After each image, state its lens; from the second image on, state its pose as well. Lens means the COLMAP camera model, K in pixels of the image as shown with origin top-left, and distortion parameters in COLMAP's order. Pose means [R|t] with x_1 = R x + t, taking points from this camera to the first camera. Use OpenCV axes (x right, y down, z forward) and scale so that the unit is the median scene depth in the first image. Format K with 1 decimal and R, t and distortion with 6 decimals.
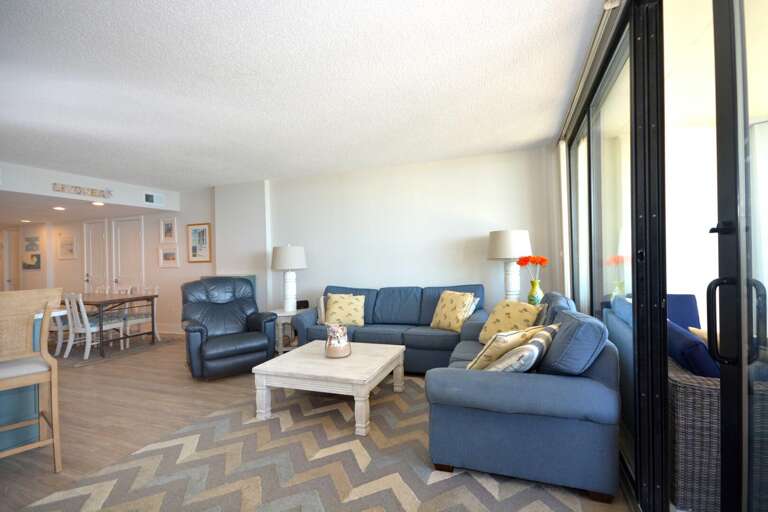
lens RADIAL K [[365.1, 0, 384.4], [0, 365.1, 253.2], [0, 0, 1]] dist [0.015618, -0.009423]
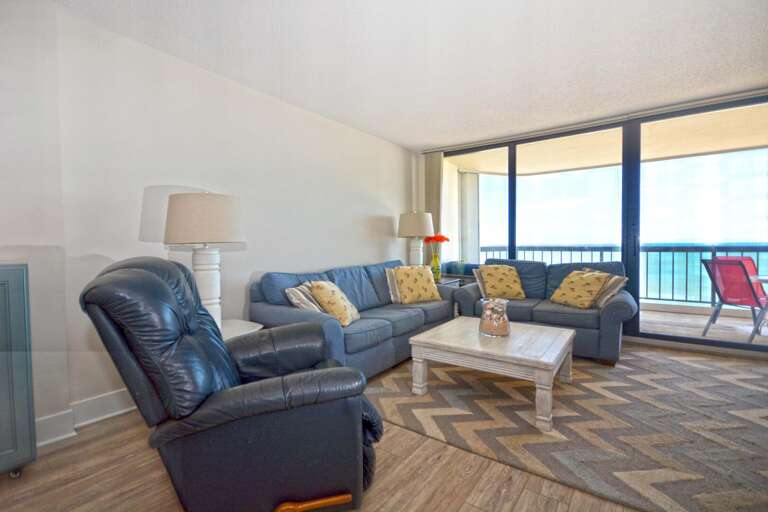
lens RADIAL K [[352.5, 0, 381.2], [0, 352.5, 254.8], [0, 0, 1]] dist [-0.000080, -0.000617]
pose [[0.267321, -0.005733, 0.963591, -0.705476], [-0.008781, 0.999926, 0.008385, 0.057133], [-0.963568, -0.010703, 0.267251, 0.714708]]
